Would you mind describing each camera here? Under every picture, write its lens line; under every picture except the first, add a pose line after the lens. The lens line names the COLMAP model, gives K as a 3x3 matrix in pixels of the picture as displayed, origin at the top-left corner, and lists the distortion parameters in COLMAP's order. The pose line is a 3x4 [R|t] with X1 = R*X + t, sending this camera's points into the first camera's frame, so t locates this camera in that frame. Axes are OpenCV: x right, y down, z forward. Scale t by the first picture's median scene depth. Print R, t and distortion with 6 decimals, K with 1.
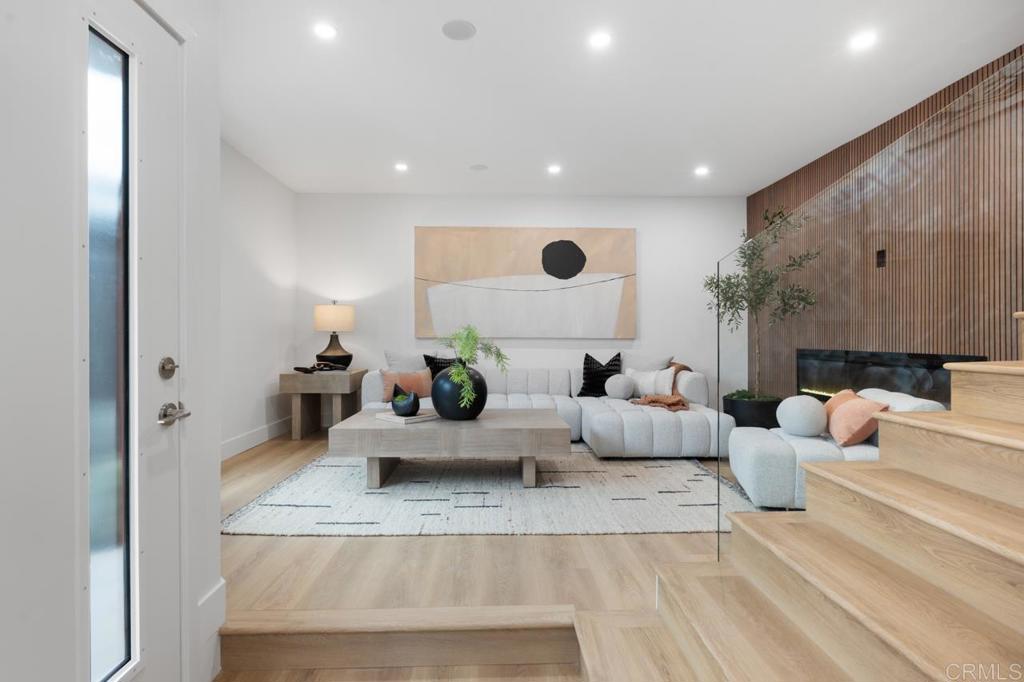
lens RADIAL K [[496.8, 0, 511.6], [0, 496.8, 335.6], [0, 0, 1]] dist [0.001504, 0.000272]
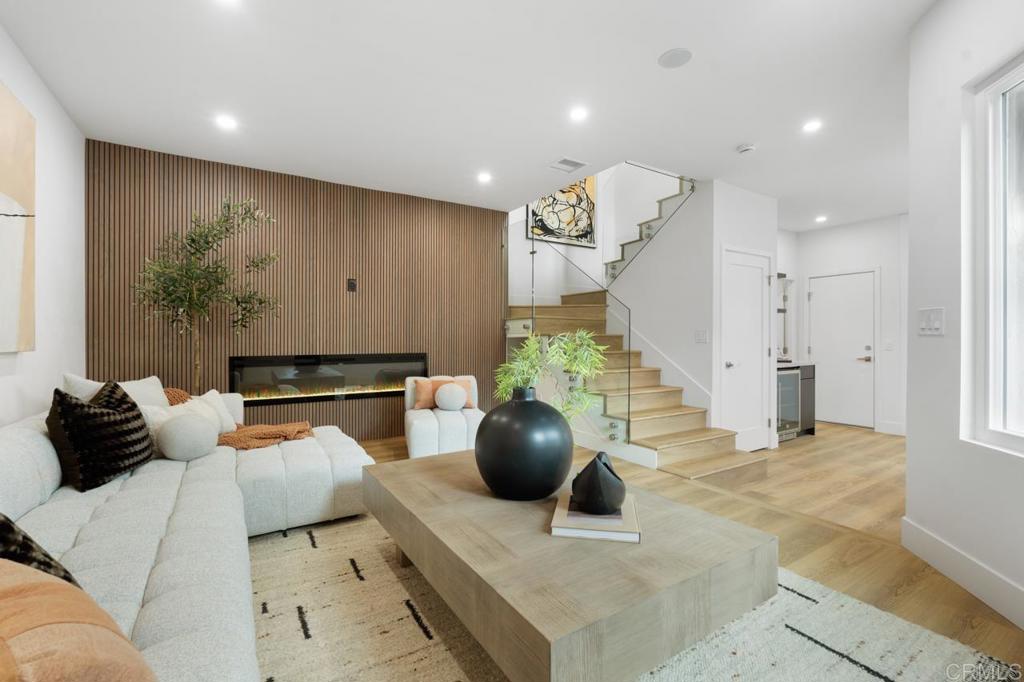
lens RADIAL K [[447.8, 0, 512.0], [0, 447.8, 341.0], [0, 0, 1]] dist [-0.004024, -0.000079]
pose [[-0.509607, -0.004191, 0.860397, -0.426529], [-0.000105, 0.999988, 0.004808, -0.006814], [-0.860407, 0.002359, -0.509601, 1.008230]]
